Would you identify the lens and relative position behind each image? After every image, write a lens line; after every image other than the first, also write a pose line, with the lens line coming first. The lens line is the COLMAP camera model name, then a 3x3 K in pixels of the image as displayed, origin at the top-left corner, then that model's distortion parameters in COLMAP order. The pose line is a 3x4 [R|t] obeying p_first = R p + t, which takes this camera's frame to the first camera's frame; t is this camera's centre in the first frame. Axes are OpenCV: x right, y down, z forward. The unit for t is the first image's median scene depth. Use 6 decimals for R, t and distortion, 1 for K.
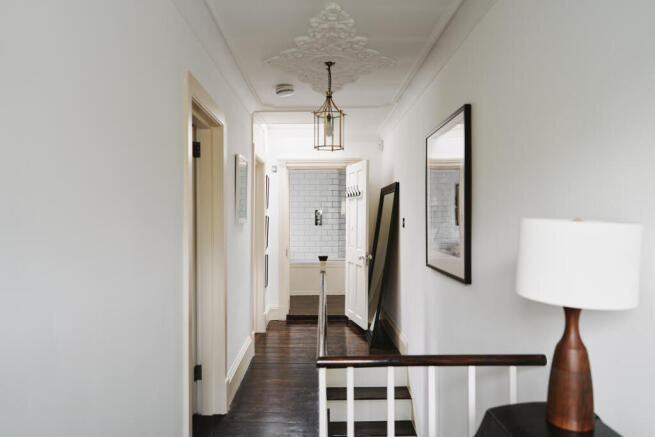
lens RADIAL K [[472.1, 0, 327.5], [0, 472.1, 218.5], [0, 0, 1]] dist [0.000390, -0.000160]
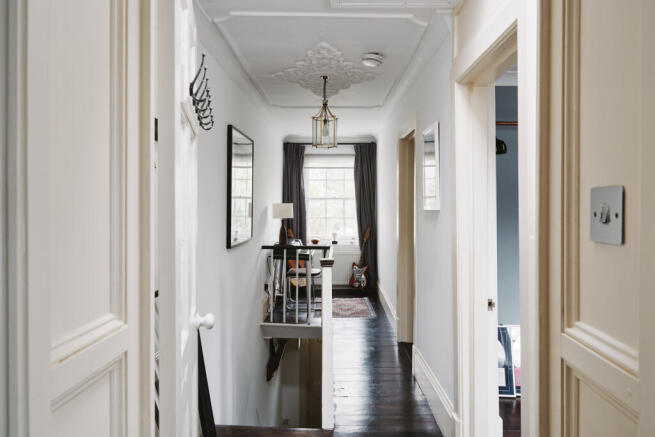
lens RADIAL K [[472.1, 0, 327.5], [0, 472.1, 218.5], [0, 0, 1]] dist [0.000390, -0.000160]
pose [[0.999815, 0.008770, -0.017141, 0.041260], [-0.008122, 0.999264, 0.037497, -0.013635], [0.017458, -0.037351, 0.999150, -0.272326]]
